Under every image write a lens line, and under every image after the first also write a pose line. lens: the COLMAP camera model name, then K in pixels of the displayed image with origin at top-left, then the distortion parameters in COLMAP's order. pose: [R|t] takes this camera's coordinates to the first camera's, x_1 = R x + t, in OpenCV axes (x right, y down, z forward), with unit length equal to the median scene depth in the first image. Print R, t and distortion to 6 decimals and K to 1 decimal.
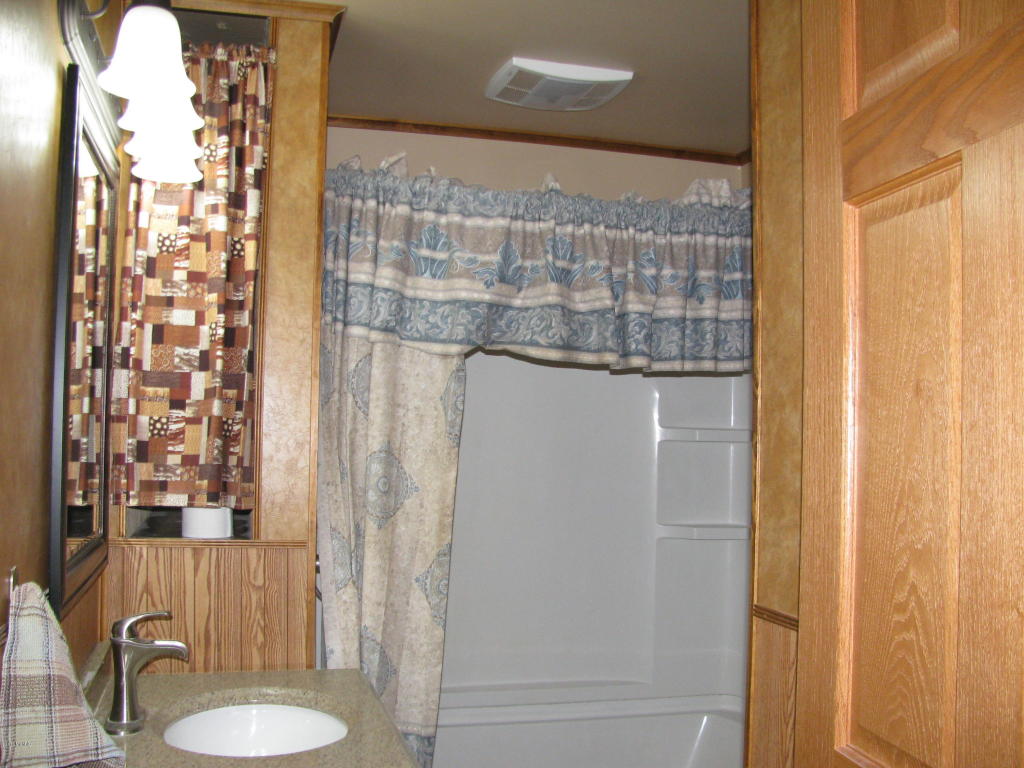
lens RADIAL K [[1051.6, 0, 516.5], [0, 1051.6, 388.3], [0, 0, 1]] dist [-0.222264, 0.249377]
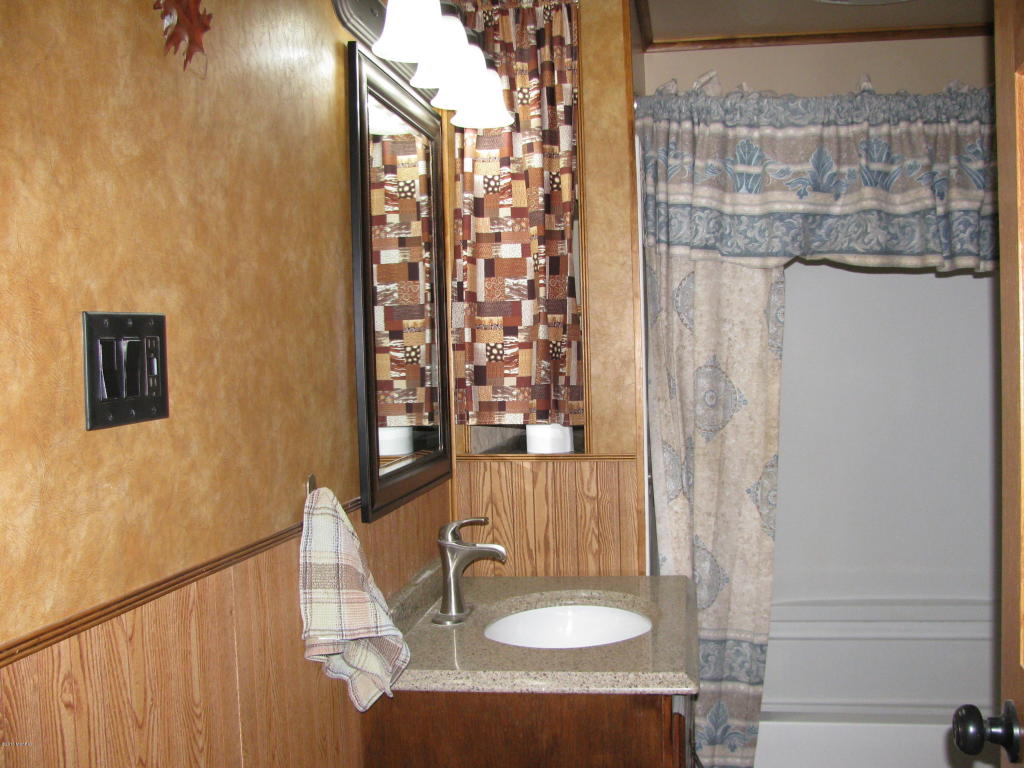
lens RADIAL K [[1051.6, 0, 516.5], [0, 1051.6, 388.3], [0, 0, 1]] dist [-0.222264, 0.249377]
pose [[0.905576, -0.028325, -0.423238, 0.138849], [0.060233, 0.996244, 0.062203, 0.006879], [0.419887, -0.081823, 0.903881, -0.006621]]
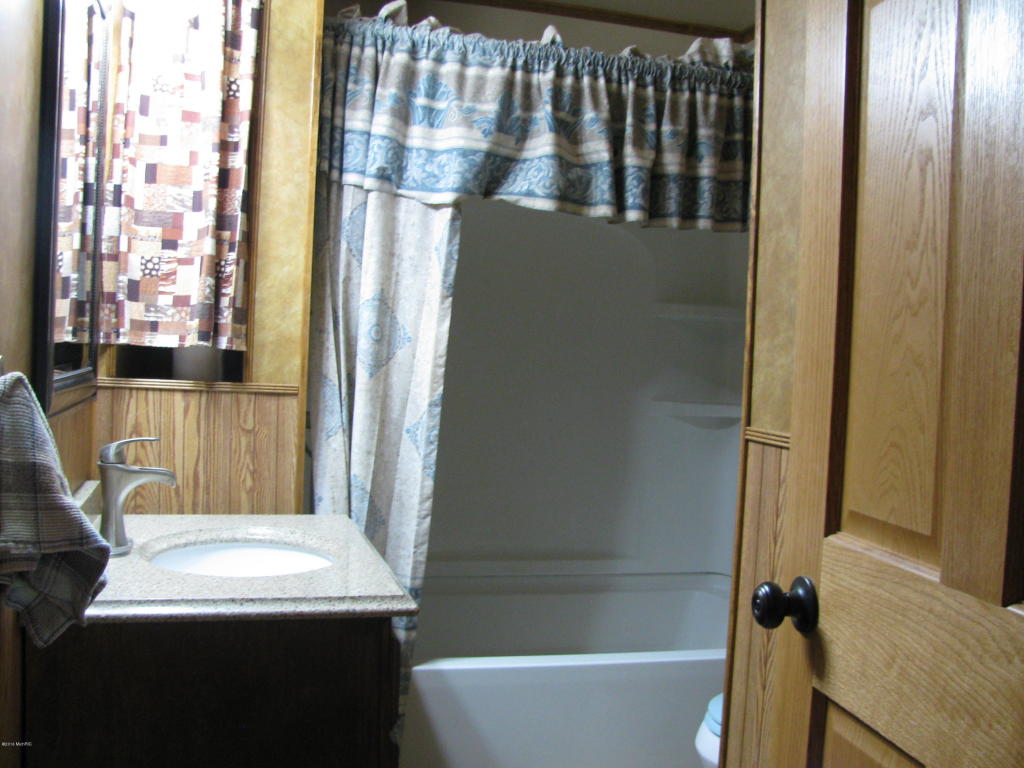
lens RADIAL K [[1051.6, 0, 516.5], [0, 1051.6, 388.3], [0, 0, 1]] dist [-0.222264, 0.249377]
pose [[0.999683, 0.024507, 0.005691, 0.002198], [-0.024874, 0.996689, 0.077411, 0.066004], [-0.003775, -0.077528, 0.996983, 0.003588]]
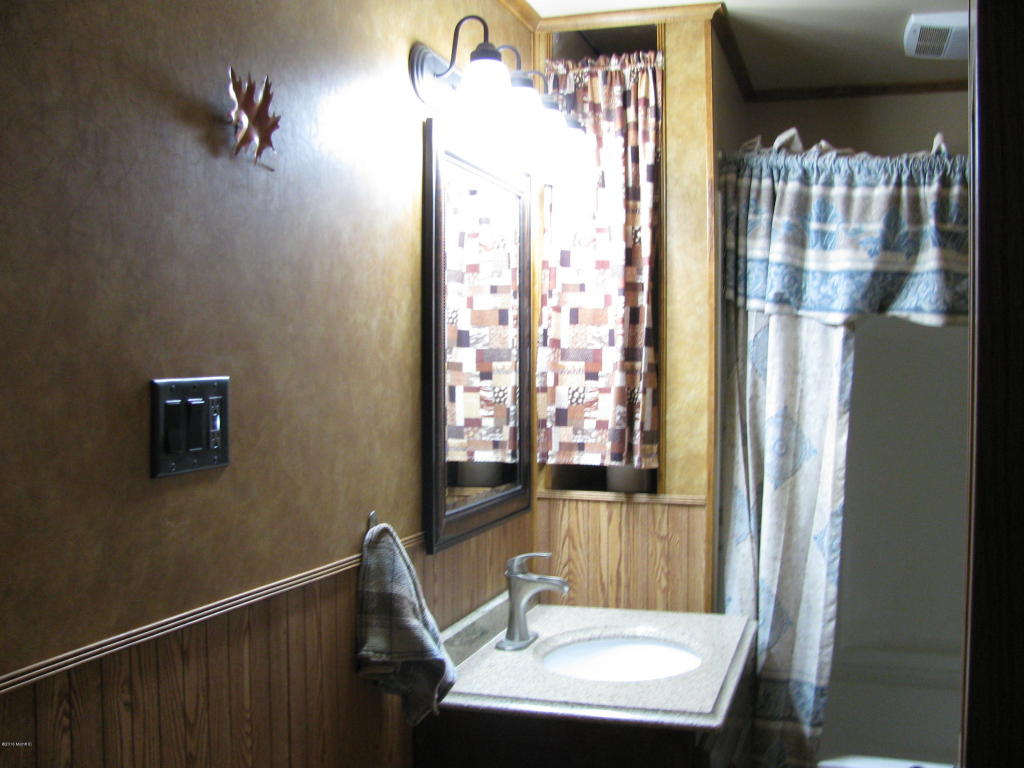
lens RADIAL K [[1051.6, 0, 516.5], [0, 1051.6, 388.3], [0, 0, 1]] dist [-0.222264, 0.249377]
pose [[0.836106, -0.006198, -0.548533, 0.235391], [0.033865, 0.998612, 0.040336, -0.020419], [0.547522, -0.052301, 0.835155, -0.028369]]
